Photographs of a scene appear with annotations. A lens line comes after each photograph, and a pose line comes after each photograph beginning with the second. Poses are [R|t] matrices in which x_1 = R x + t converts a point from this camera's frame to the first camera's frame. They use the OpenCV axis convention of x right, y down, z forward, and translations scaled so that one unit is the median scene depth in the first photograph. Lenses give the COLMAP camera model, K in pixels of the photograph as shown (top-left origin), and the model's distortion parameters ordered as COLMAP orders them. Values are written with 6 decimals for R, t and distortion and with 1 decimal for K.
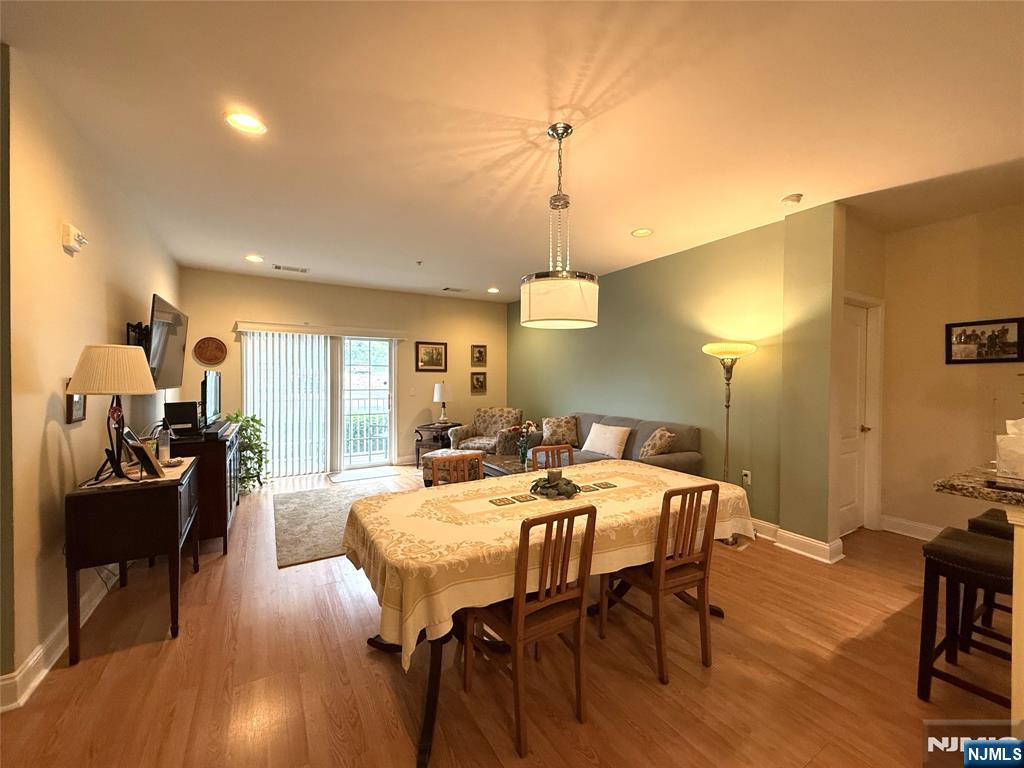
lens RADIAL K [[409.3, 0, 508.9], [0, 409.3, 384.8], [0, 0, 1]] dist [-0.000703, -0.000245]
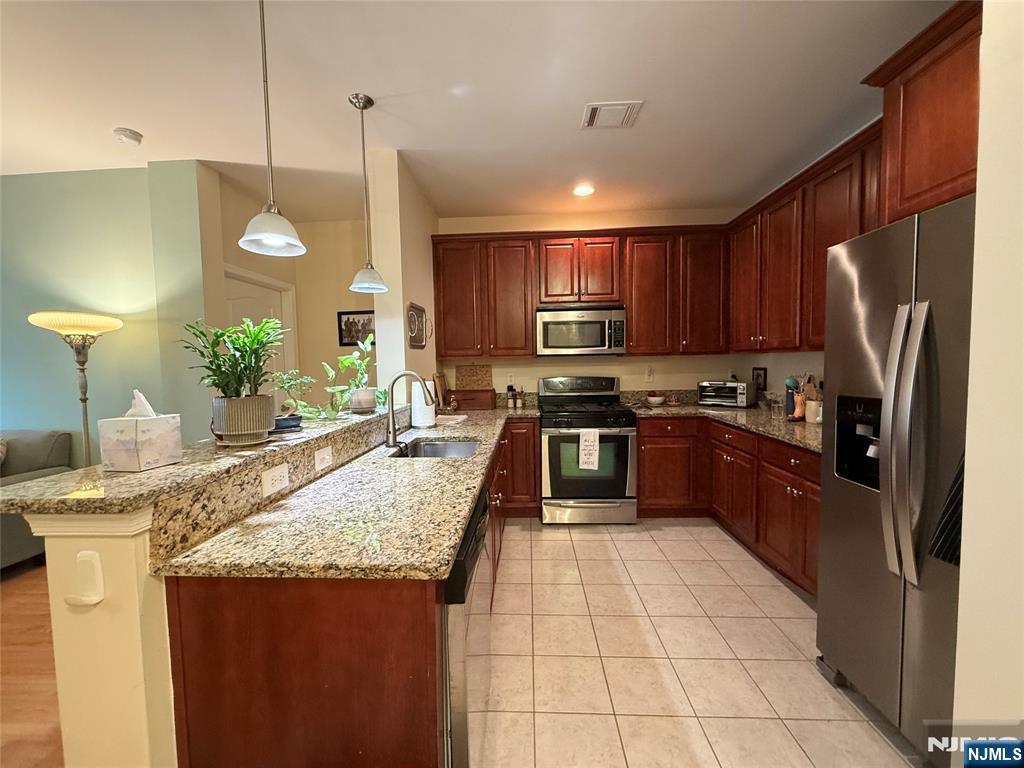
lens RADIAL K [[409.3, 0, 508.9], [0, 409.3, 384.8], [0, 0, 1]] dist [-0.000703, -0.000245]
pose [[0.553171, -0.064071, 0.830600, 0.394166], [0.038014, 0.997941, 0.051663, 0.018815], [-0.832200, 0.002996, 0.554468, -0.057223]]
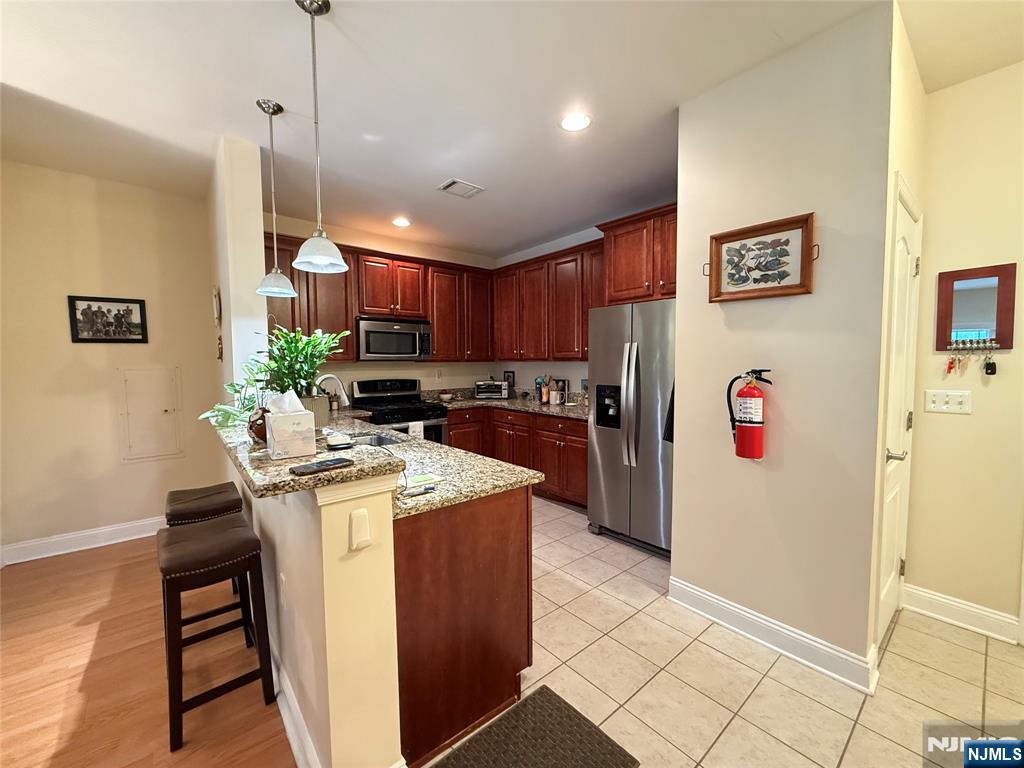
lens RADIAL K [[409.3, 0, 508.9], [0, 409.3, 384.8], [0, 0, 1]] dist [-0.000703, -0.000245]
pose [[-0.152044, -0.061725, 0.986445, 0.085233], [0.022833, 0.997562, 0.065940, 0.001928], [-0.988110, 0.032549, -0.150264, 0.248908]]
